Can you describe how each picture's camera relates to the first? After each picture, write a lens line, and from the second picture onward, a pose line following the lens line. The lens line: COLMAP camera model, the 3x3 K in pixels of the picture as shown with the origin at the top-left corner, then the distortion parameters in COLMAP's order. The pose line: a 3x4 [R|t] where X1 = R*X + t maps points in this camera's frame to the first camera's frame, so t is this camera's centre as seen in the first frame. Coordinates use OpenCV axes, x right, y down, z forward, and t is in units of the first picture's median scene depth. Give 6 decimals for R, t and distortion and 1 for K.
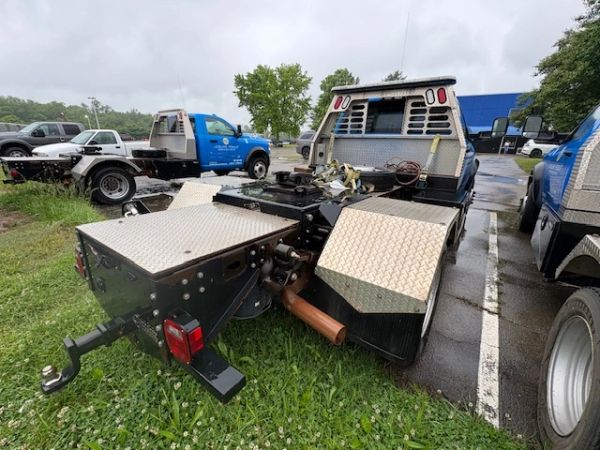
lens RADIAL K [[263.5, 0, 300.0], [0, 263.5, 225.0], [0, 0, 1]] dist [-0.002786, 0.000459]
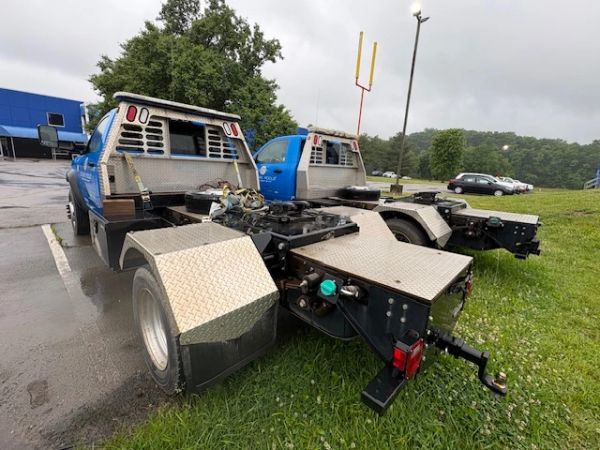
lens RADIAL K [[263.5, 0, 300.0], [0, 263.5, 225.0], [0, 0, 1]] dist [-0.002786, 0.000459]
pose [[0.125992, -0.235378, 0.963703, -0.636680], [0.248960, 0.947858, 0.198959, -0.185513], [-0.960284, 0.214856, 0.178022, 0.461795]]
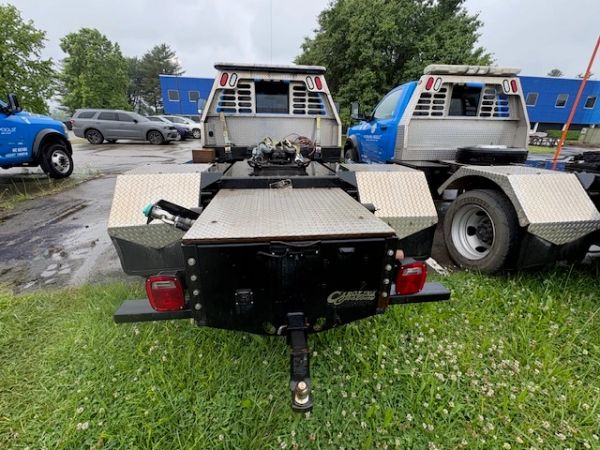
lens RADIAL K [[263.5, 0, 300.0], [0, 263.5, 225.0], [0, 0, 1]] dist [-0.002786, 0.000459]
pose [[0.726988, -0.250214, 0.639438, -0.415387], [0.207444, 0.967762, 0.142841, -0.024847], [-0.654565, 0.028803, 0.755457, 0.100113]]
